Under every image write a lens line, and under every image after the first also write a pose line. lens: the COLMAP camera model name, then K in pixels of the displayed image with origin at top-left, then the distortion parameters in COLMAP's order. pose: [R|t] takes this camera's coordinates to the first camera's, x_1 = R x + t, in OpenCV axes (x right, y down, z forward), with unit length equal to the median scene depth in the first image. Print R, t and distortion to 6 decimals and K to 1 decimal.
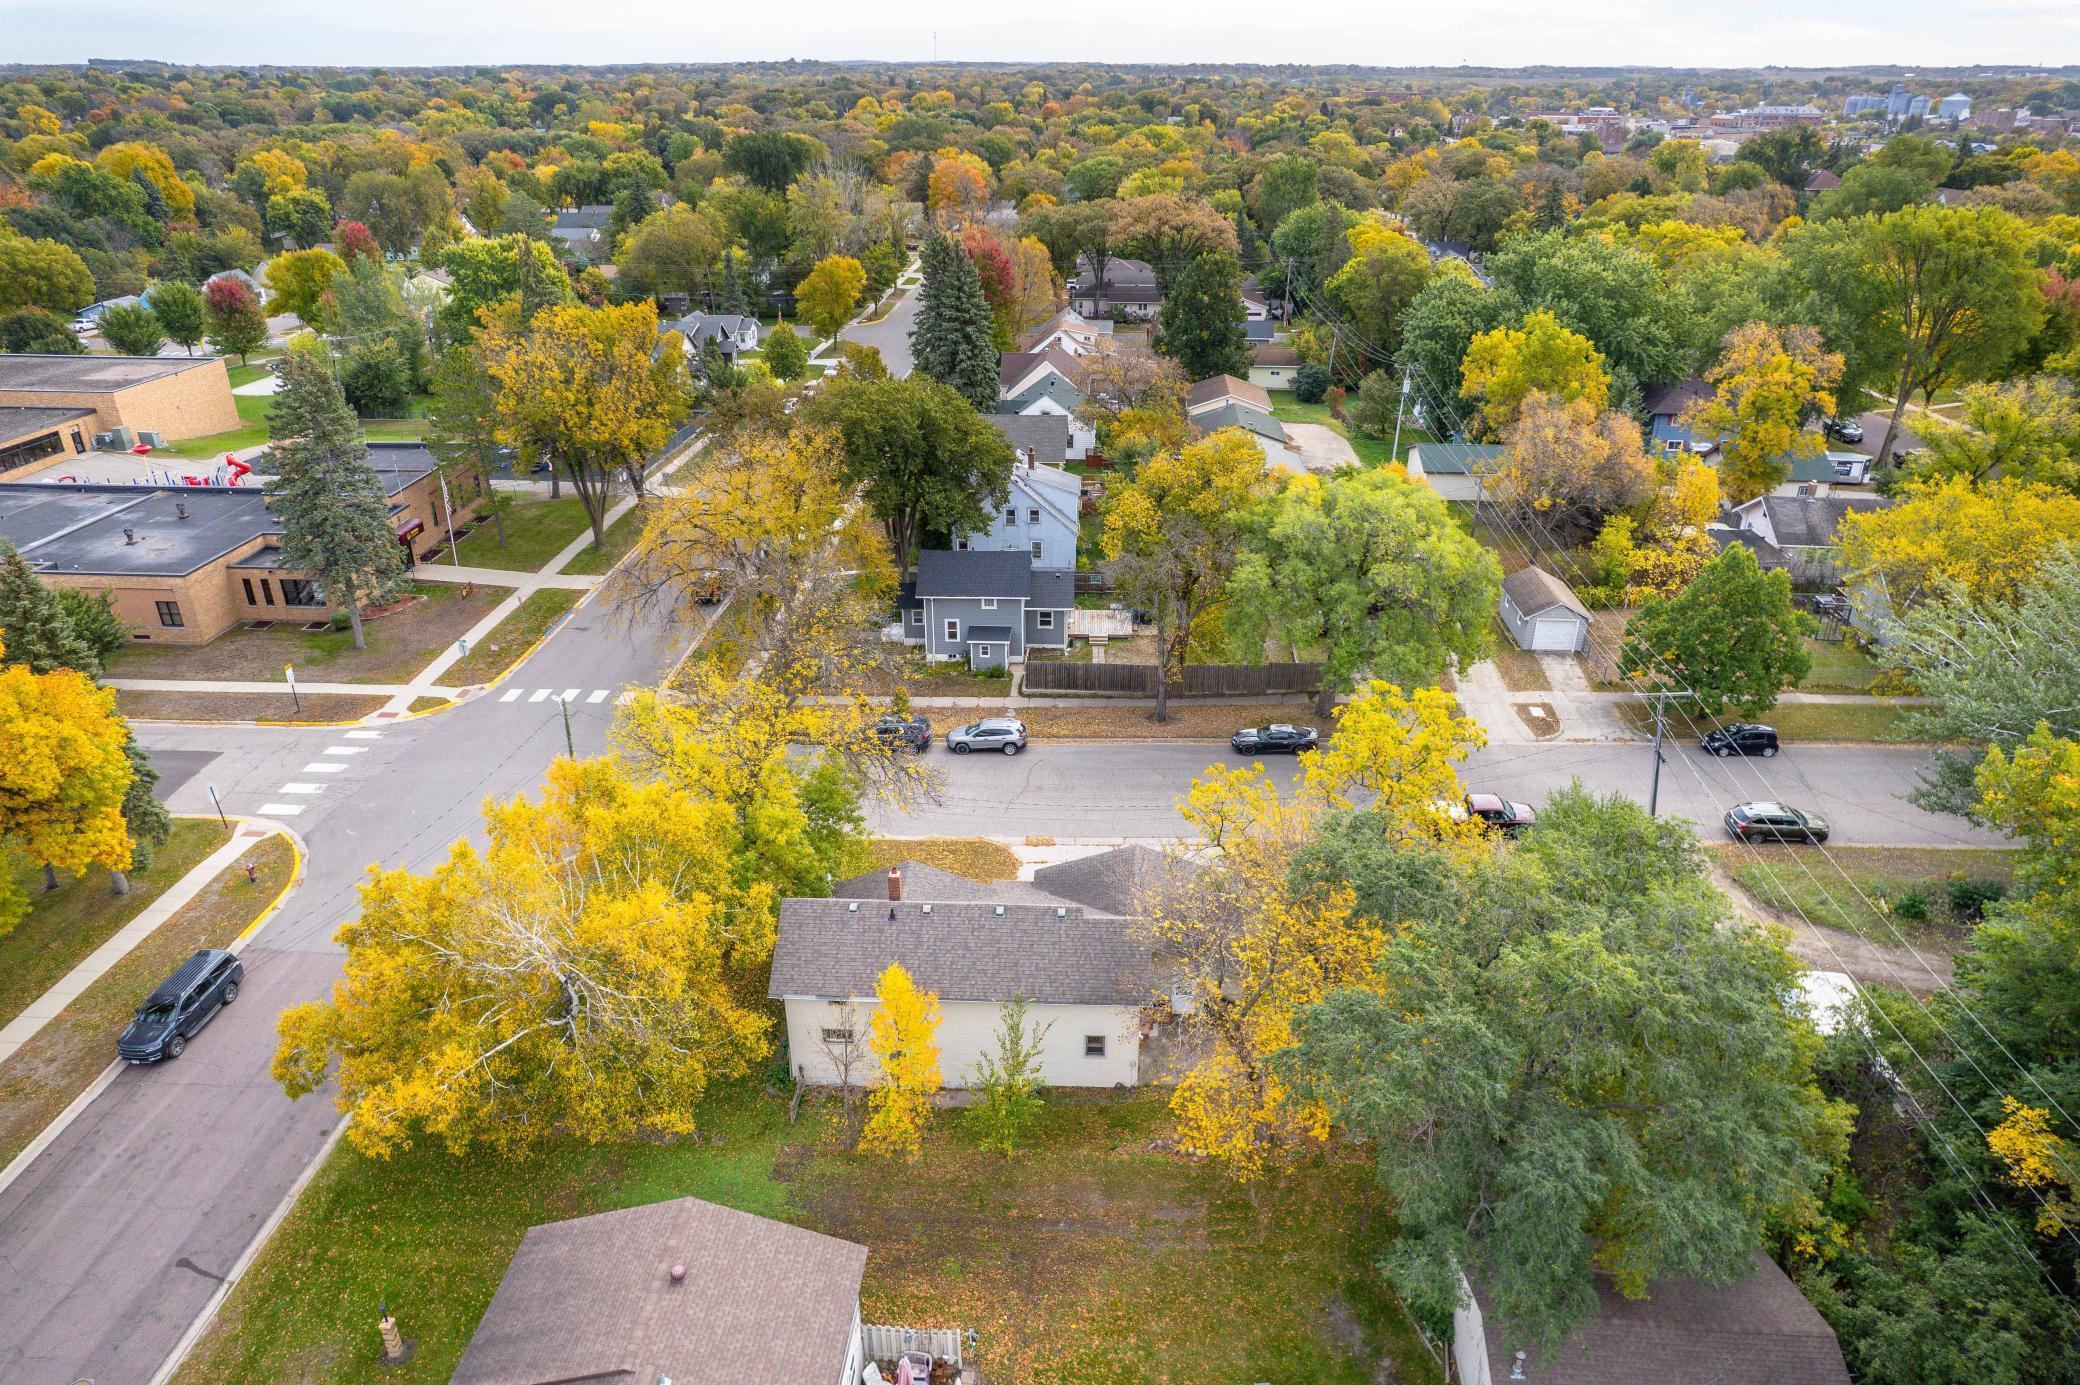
lens RADIAL K [[1385.0, 0, 1040.0], [0, 1385.0, 692.5], [0, 0, 1]] dist [0.001919, 0.003423]
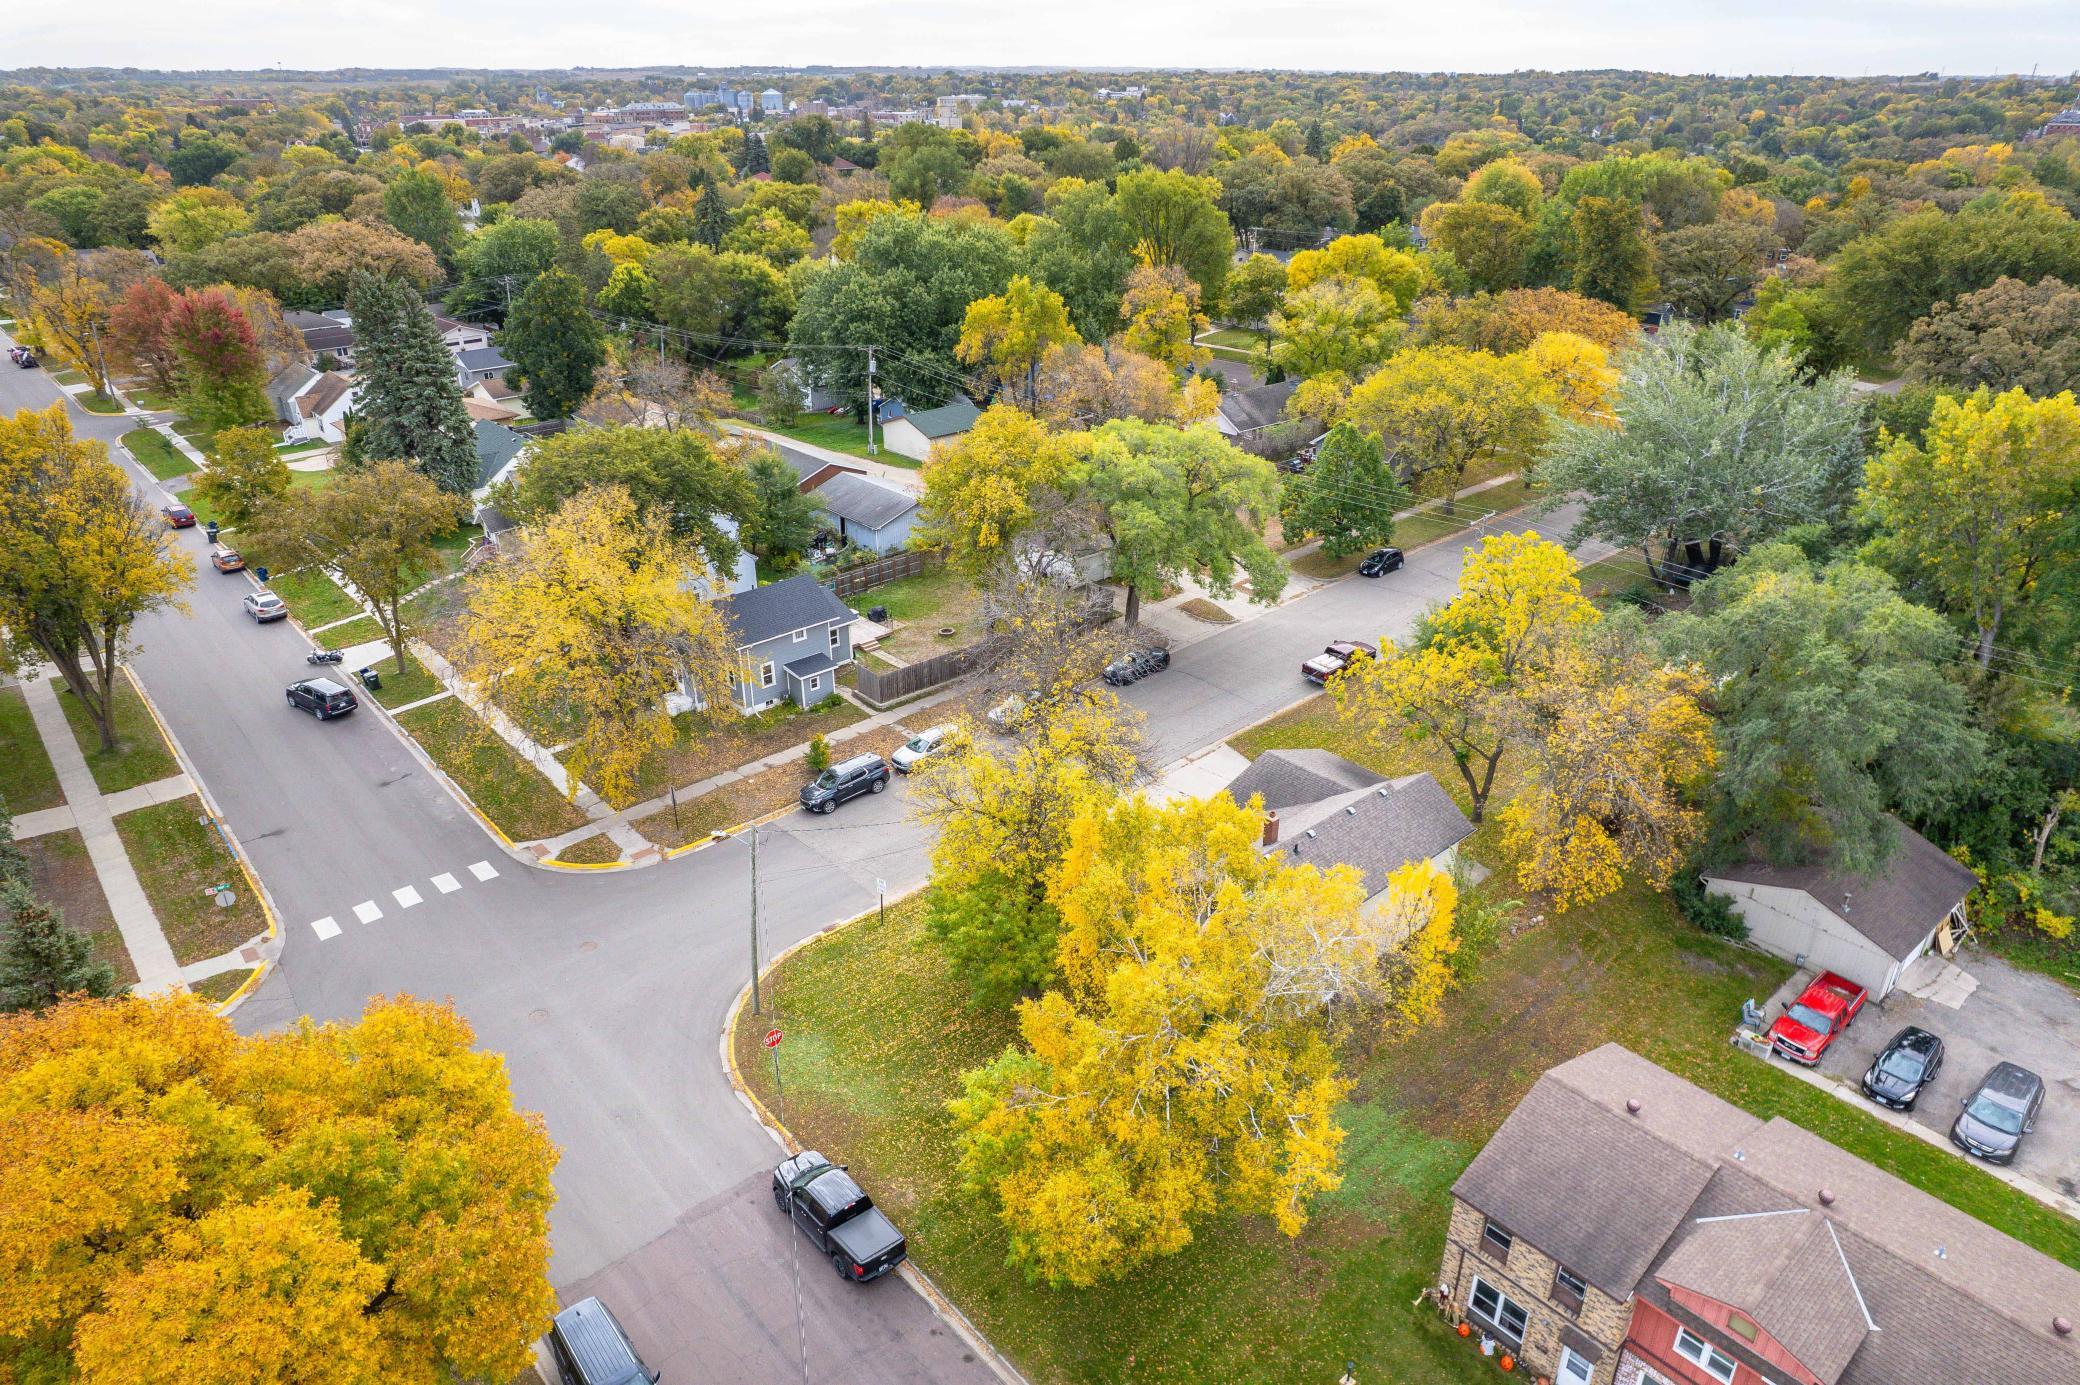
lens RADIAL K [[1385.0, 0, 1040.0], [0, 1385.0, 692.5], [0, 0, 1]] dist [0.001919, 0.003423]
pose [[0.706548, -0.302109, 0.639938, -0.541137], [0.302442, 0.946459, 0.112892, -0.084502], [-0.639781, 0.113781, 0.760089, 0.175139]]
